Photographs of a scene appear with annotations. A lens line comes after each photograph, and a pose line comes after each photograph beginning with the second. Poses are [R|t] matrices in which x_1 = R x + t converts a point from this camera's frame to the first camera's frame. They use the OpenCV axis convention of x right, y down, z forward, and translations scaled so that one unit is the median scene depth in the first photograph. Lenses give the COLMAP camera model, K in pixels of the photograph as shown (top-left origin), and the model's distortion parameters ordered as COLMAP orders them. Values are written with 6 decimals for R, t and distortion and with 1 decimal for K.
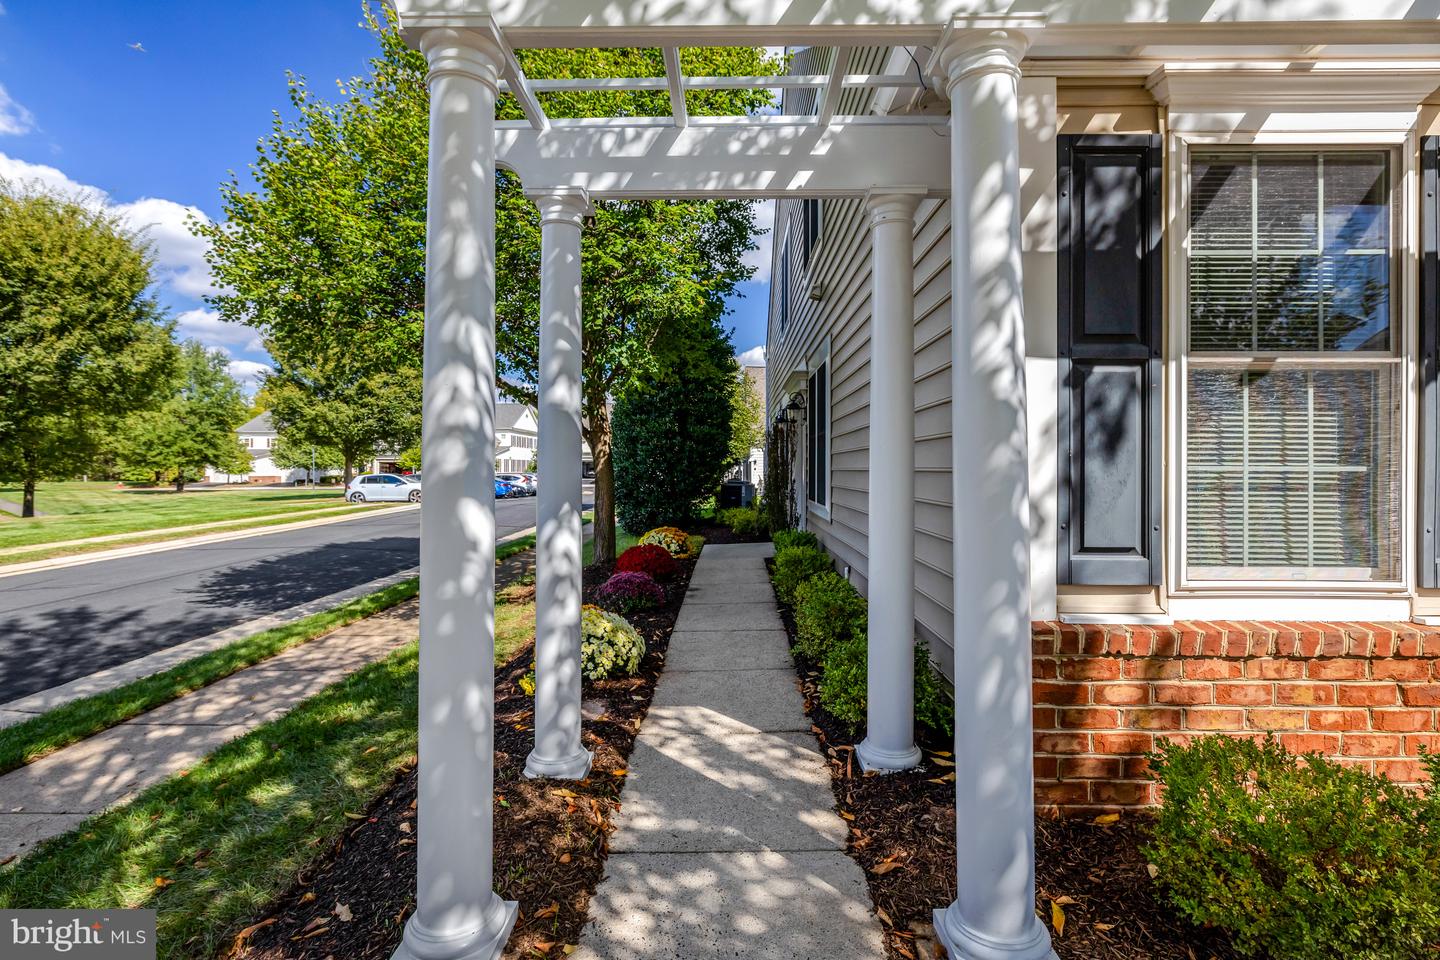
lens RADIAL K [[688.4, 0, 715.3], [0, 688.4, 462.9], [0, 0, 1]] dist [0.001377, 0.000363]
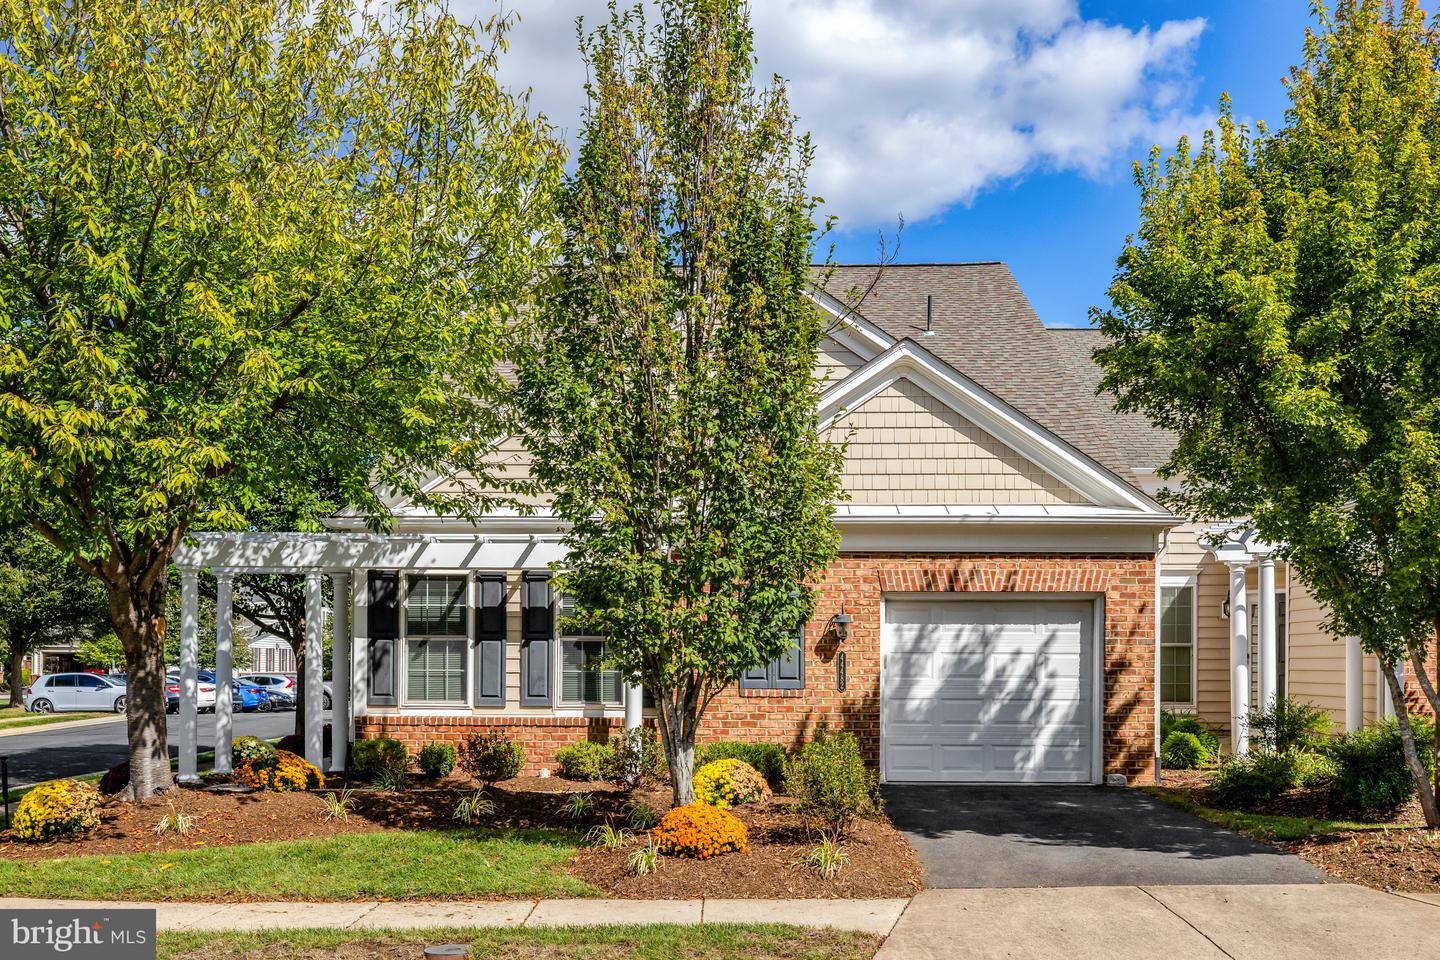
lens RADIAL K [[1457.5, 0, 720.0], [0, 1457.5, 480.0], [0, 0, 1]] dist [0.007430, 0.010751]
pose [[0.999990, -0.000796, -0.004492, 2.225155], [0.000271, 0.993289, -0.115658, -0.089447], [0.004554, 0.115655, 0.993279, -6.070750]]
